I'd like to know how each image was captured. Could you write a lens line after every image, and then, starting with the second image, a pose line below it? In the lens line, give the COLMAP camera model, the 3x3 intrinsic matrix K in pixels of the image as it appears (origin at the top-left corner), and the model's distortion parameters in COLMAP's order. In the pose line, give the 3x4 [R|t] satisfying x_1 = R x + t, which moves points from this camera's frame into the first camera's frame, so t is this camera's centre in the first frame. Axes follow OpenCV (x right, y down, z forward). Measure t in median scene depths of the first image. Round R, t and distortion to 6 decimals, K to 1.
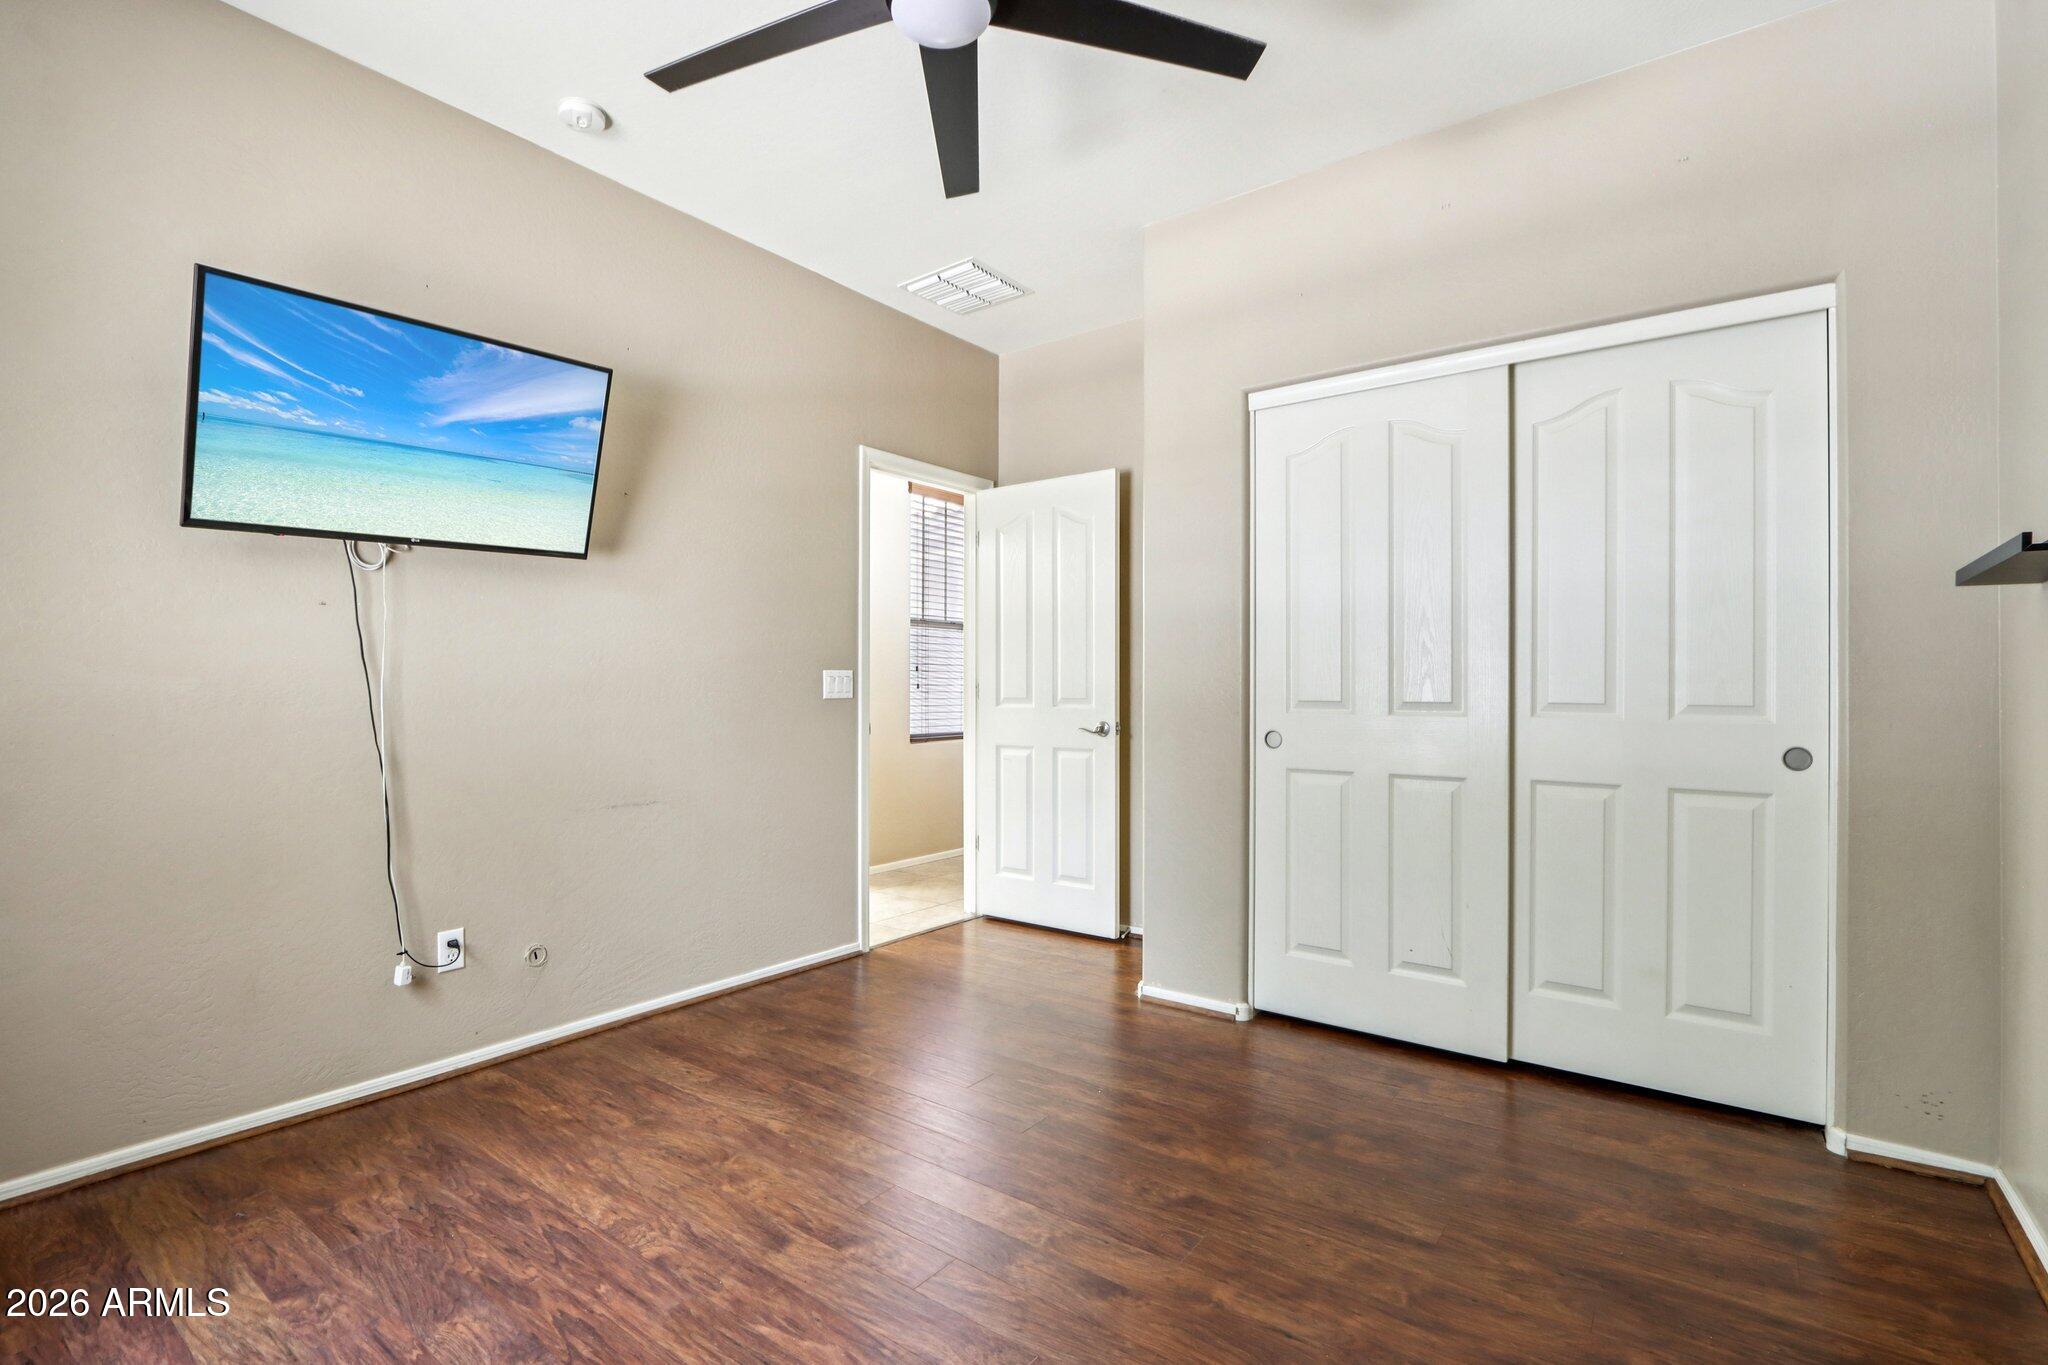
lens RADIAL K [[949.5, 0, 991.5], [0, 949.5, 687.3], [0, 0, 1]] dist [-0.017043, 0.002095]
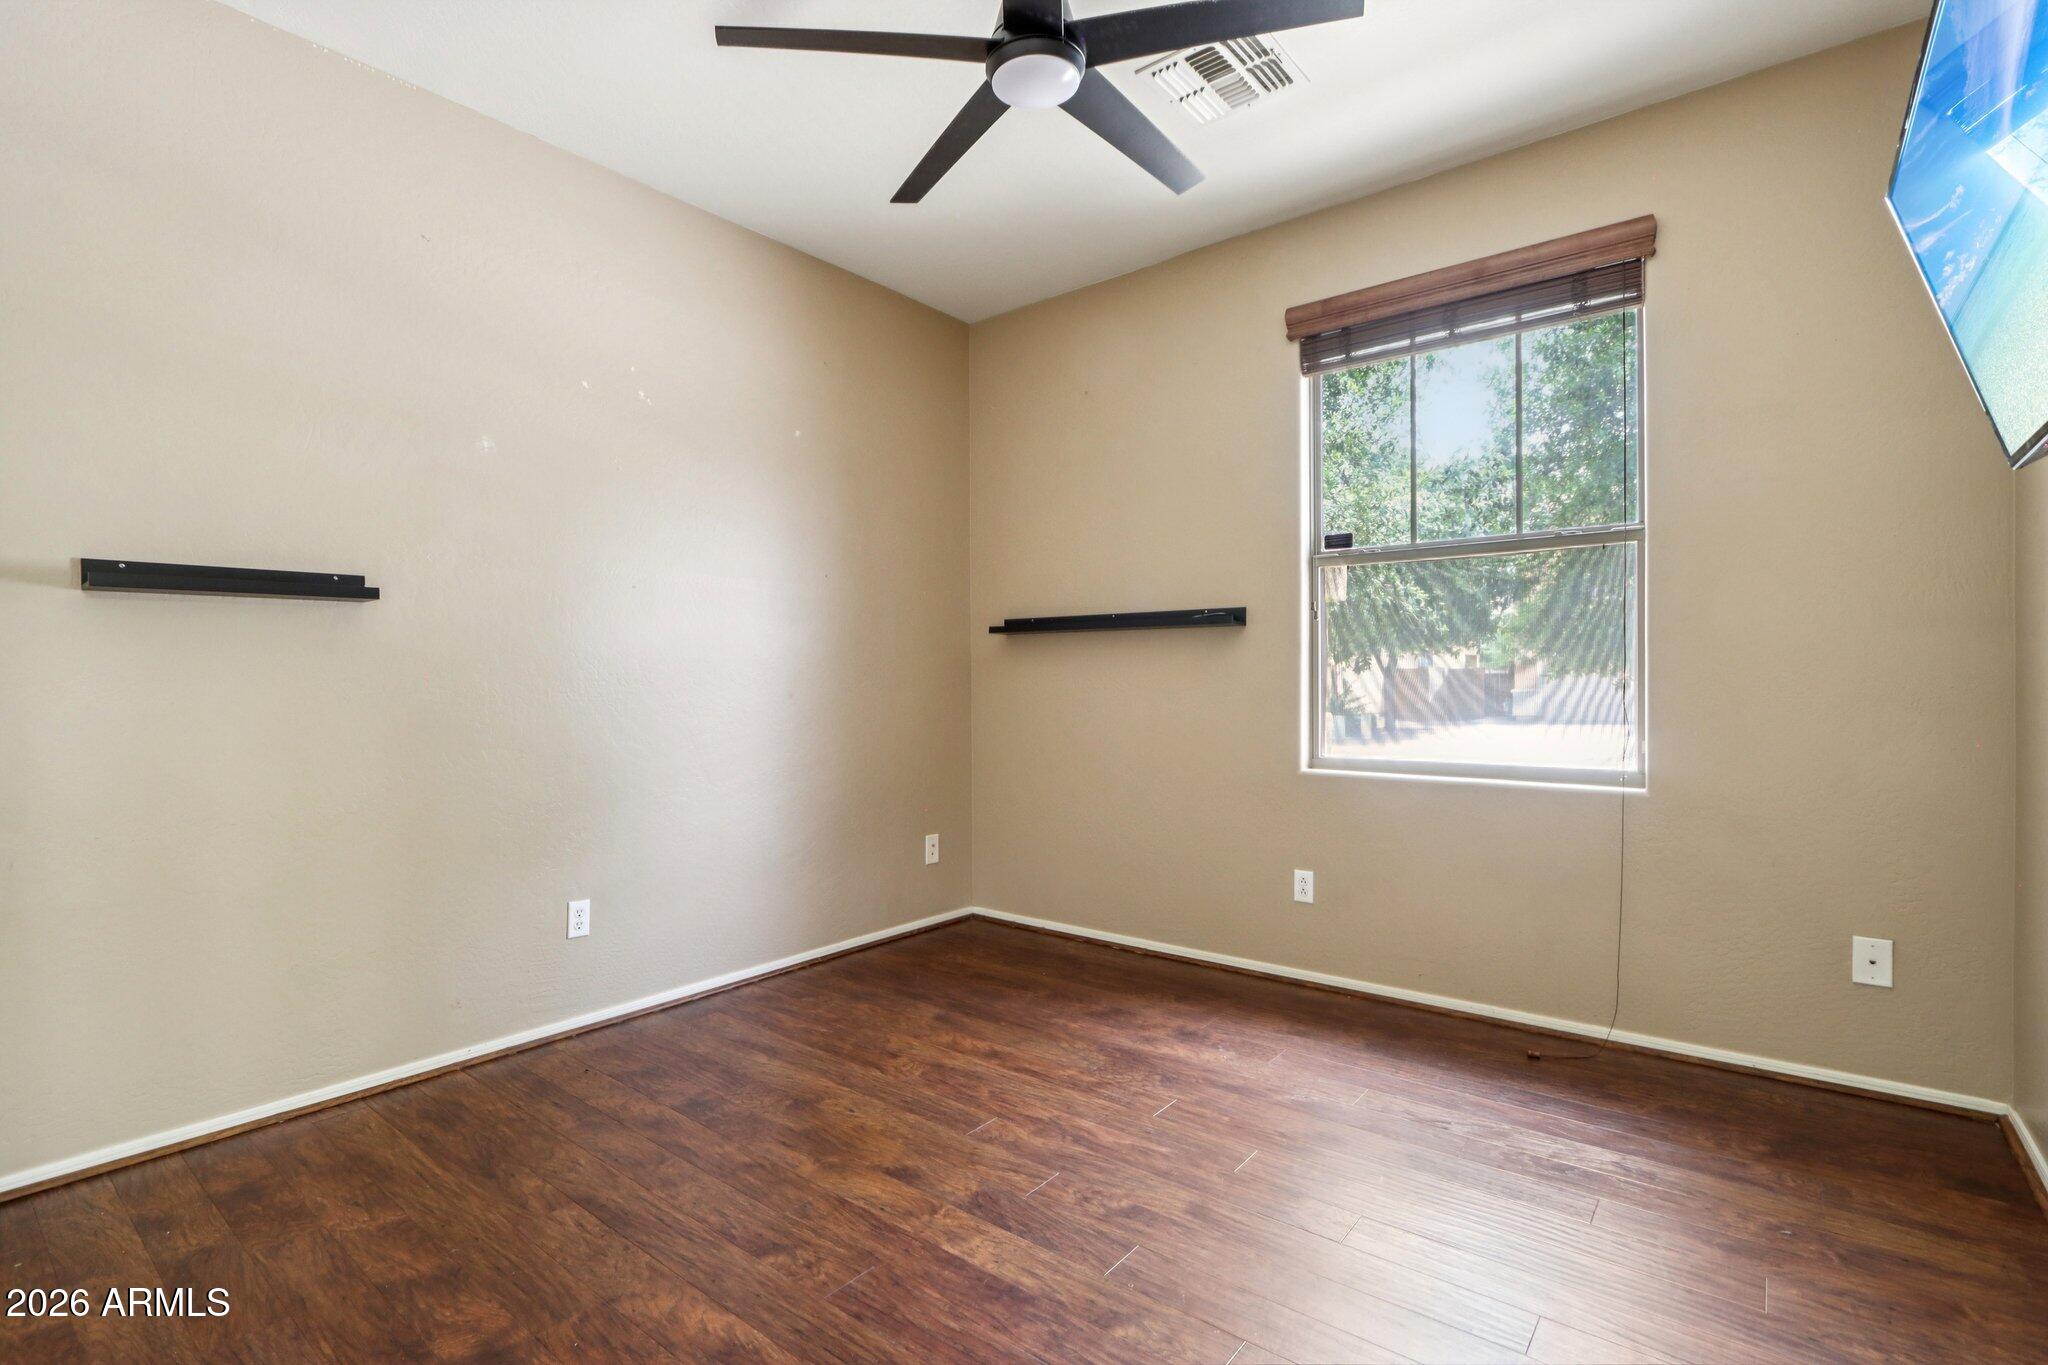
lens RADIAL K [[949.5, 0, 991.5], [0, 949.5, 687.3], [0, 0, 1]] dist [-0.017043, 0.002095]
pose [[-0.999376, 0.002413, 0.035232, -0.028483], [0.002458, 0.999996, 0.001249, 0.007769], [-0.035229, 0.001334, -0.999378, 1.561181]]
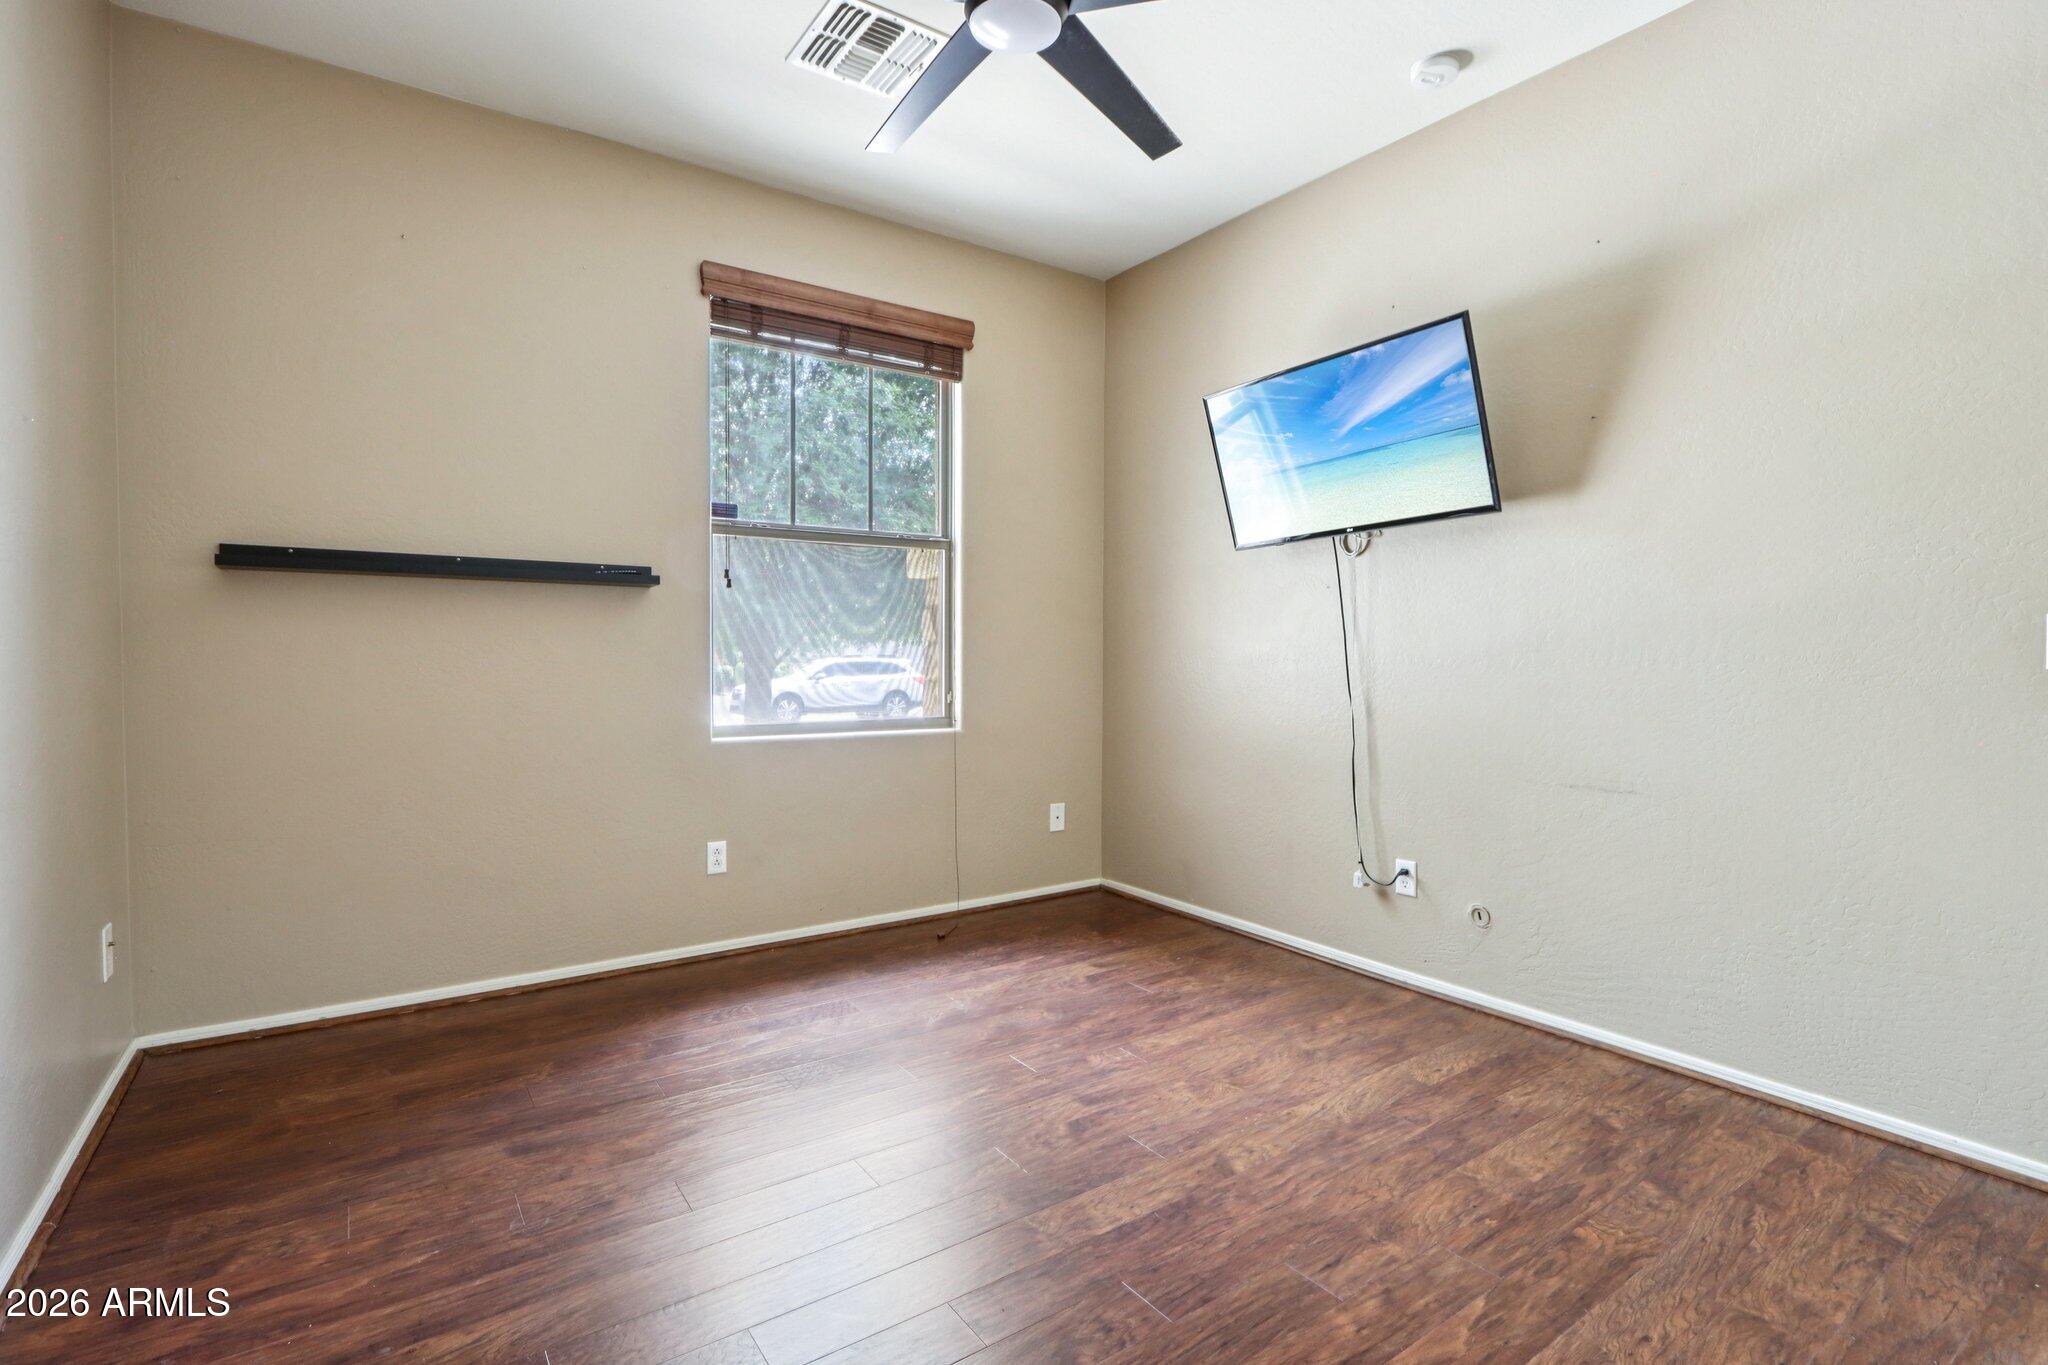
lens RADIAL K [[957.0, 0, 996.9], [0, 957.0, 672.8], [0, 0, 1]] dist [-0.013781, -0.000231]
pose [[-0.311909, 0.019000, -0.949922, 0.745584], [-0.001942, 0.999785, 0.020634, 0.006398], [0.950110, 0.008280, -0.311805, 0.968264]]
